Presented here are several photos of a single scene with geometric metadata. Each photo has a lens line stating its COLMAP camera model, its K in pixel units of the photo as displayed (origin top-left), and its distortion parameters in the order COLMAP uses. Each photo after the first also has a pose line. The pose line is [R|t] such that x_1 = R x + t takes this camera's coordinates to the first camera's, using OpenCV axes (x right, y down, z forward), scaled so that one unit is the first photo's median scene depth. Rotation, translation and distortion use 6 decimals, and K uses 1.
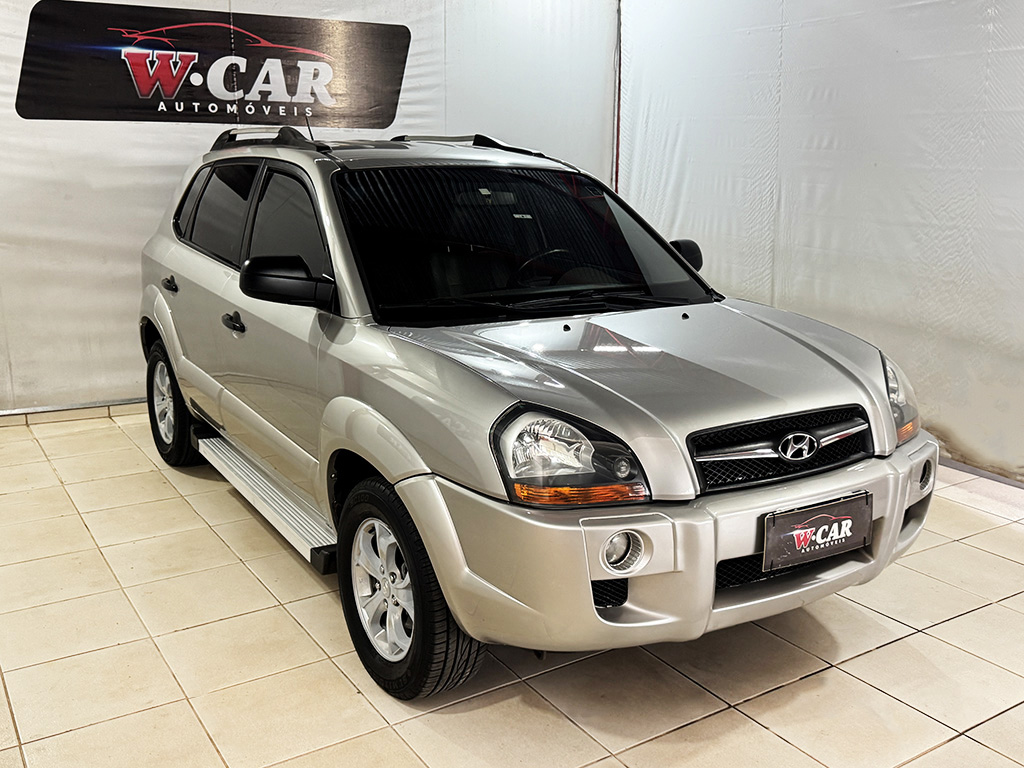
lens RADIAL K [[955.8, 0, 514.4], [0, 955.8, 386.8], [0, 0, 1]] dist [0.020465, 0.000000]
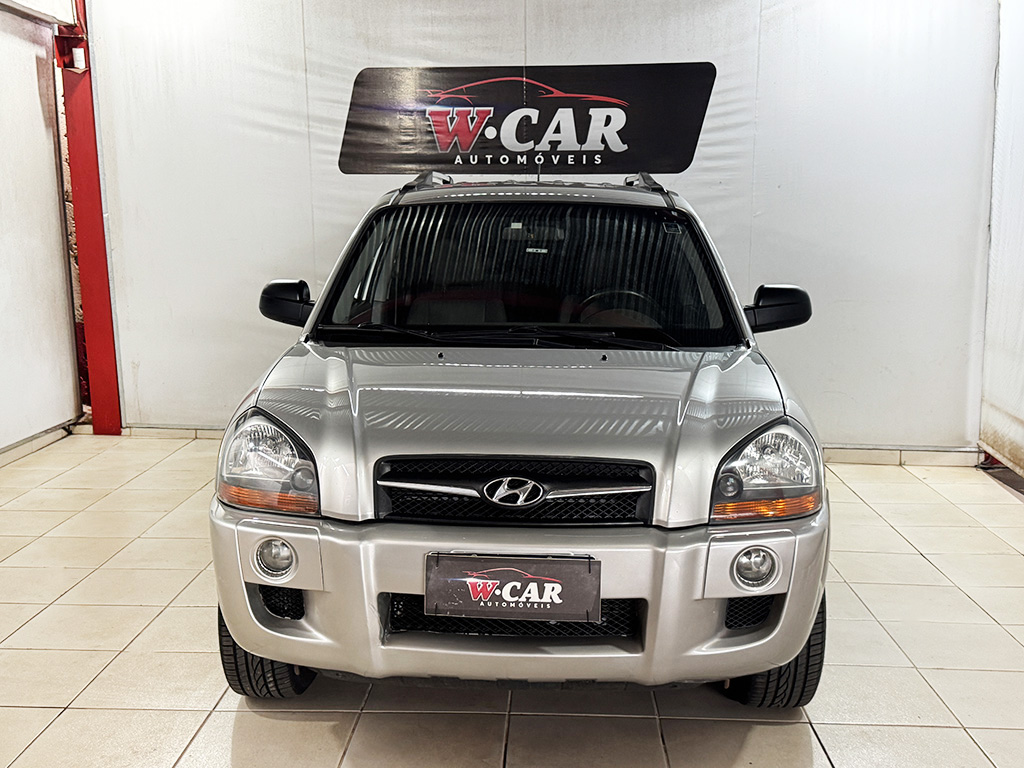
lens RADIAL K [[1074.1, 0, 539.6], [0, 1074.1, 393.3], [0, 0, 1]] dist [0.213795, 0.000000]
pose [[0.826169, 0.082456, -0.557356, 0.402805], [-0.125813, 0.991253, -0.039846, 0.003485], [0.549195, 0.103042, 0.829317, 0.070928]]
